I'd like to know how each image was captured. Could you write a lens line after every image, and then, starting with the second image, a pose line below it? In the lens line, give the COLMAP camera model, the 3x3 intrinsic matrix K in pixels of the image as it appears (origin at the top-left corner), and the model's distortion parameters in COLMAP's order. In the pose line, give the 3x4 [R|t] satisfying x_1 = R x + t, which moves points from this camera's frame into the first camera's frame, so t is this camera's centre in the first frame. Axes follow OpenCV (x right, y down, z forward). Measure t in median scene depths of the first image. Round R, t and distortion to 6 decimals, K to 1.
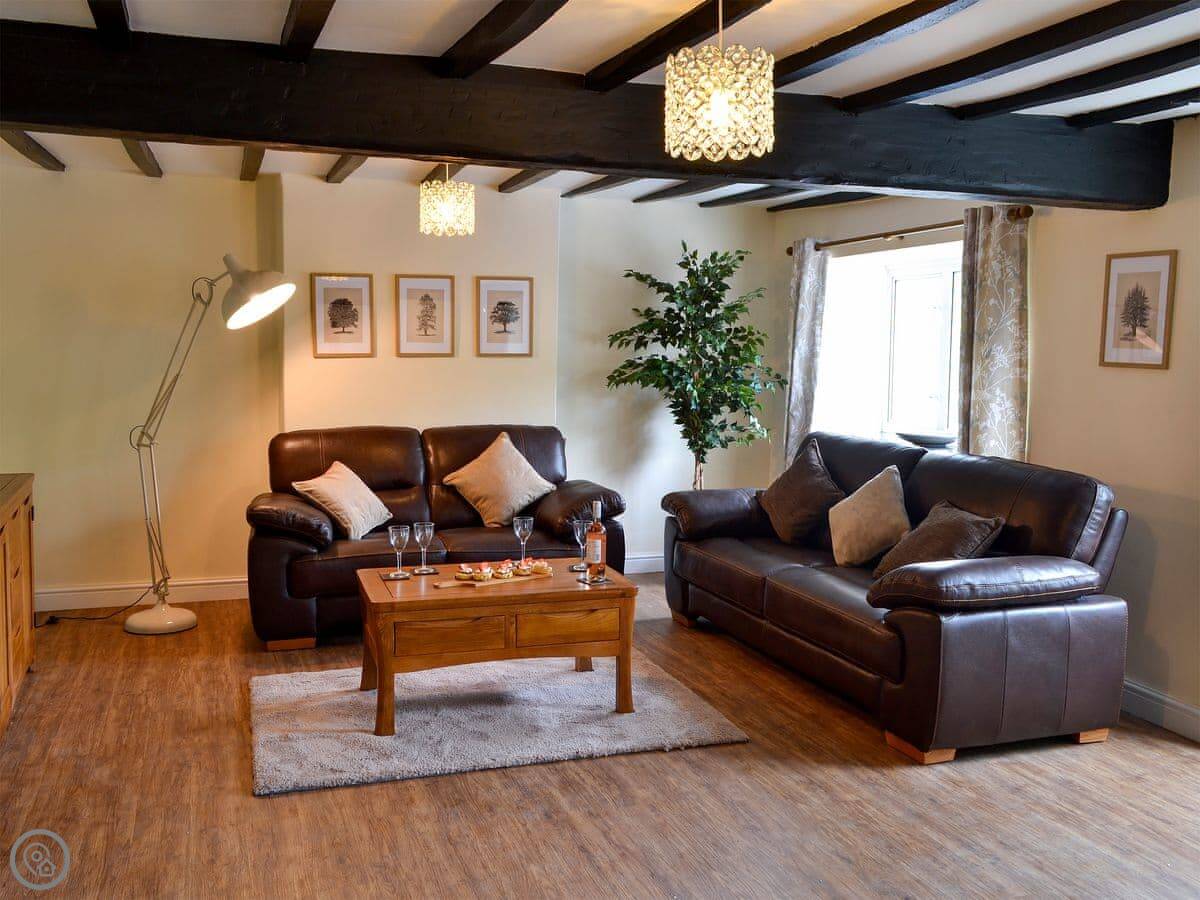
lens RADIAL K [[1116.7, 0, 600.0], [0, 1116.7, 450.0], [0, 0, 1]] dist [0.002300, 0.009365]
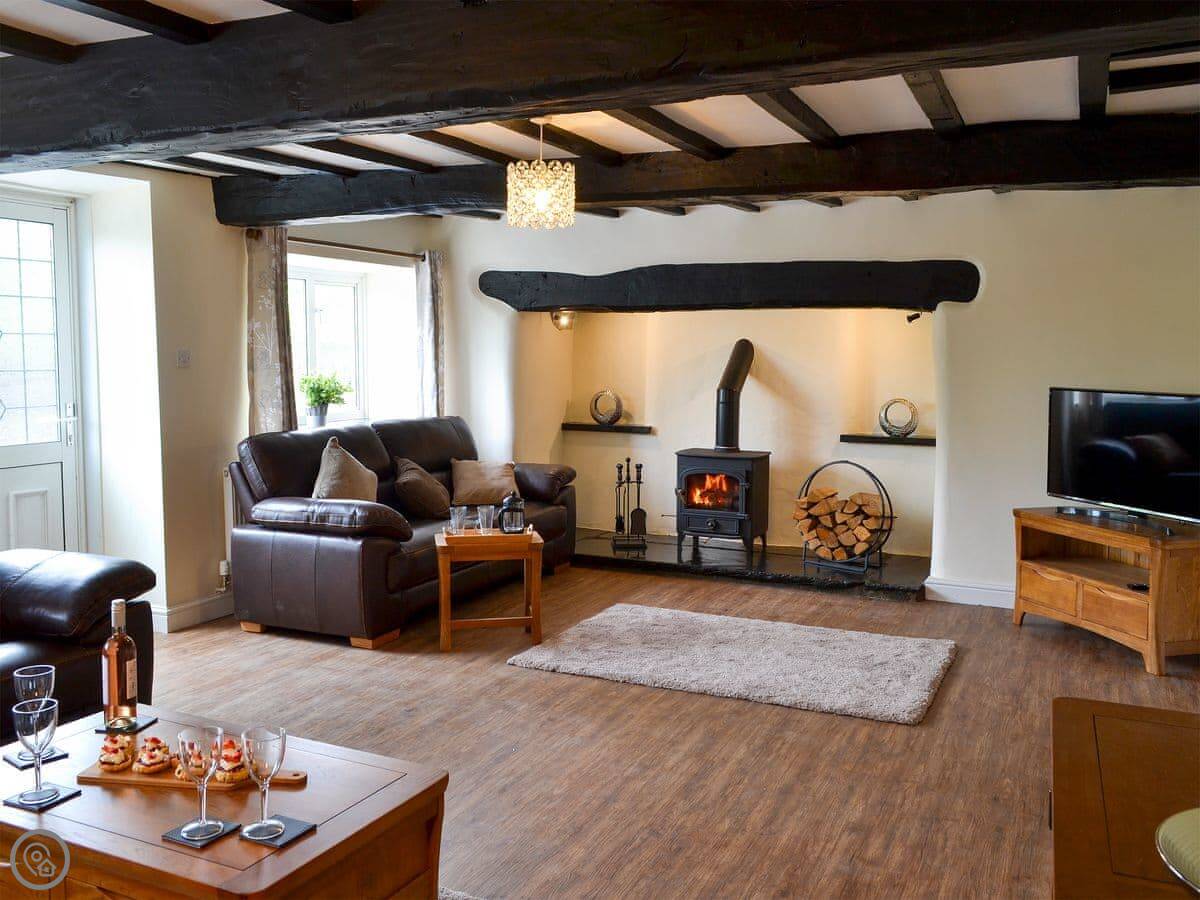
lens RADIAL K [[1103.1, 0, 599.0], [0, 1103.1, 421.2], [0, 0, 1]] dist [-0.096989, -0.001513]
pose [[-0.720194, -0.061051, 0.691082, -0.832459], [0.071694, 0.984238, 0.161663, -0.183001], [-0.690059, 0.165975, -0.704465, 1.665253]]
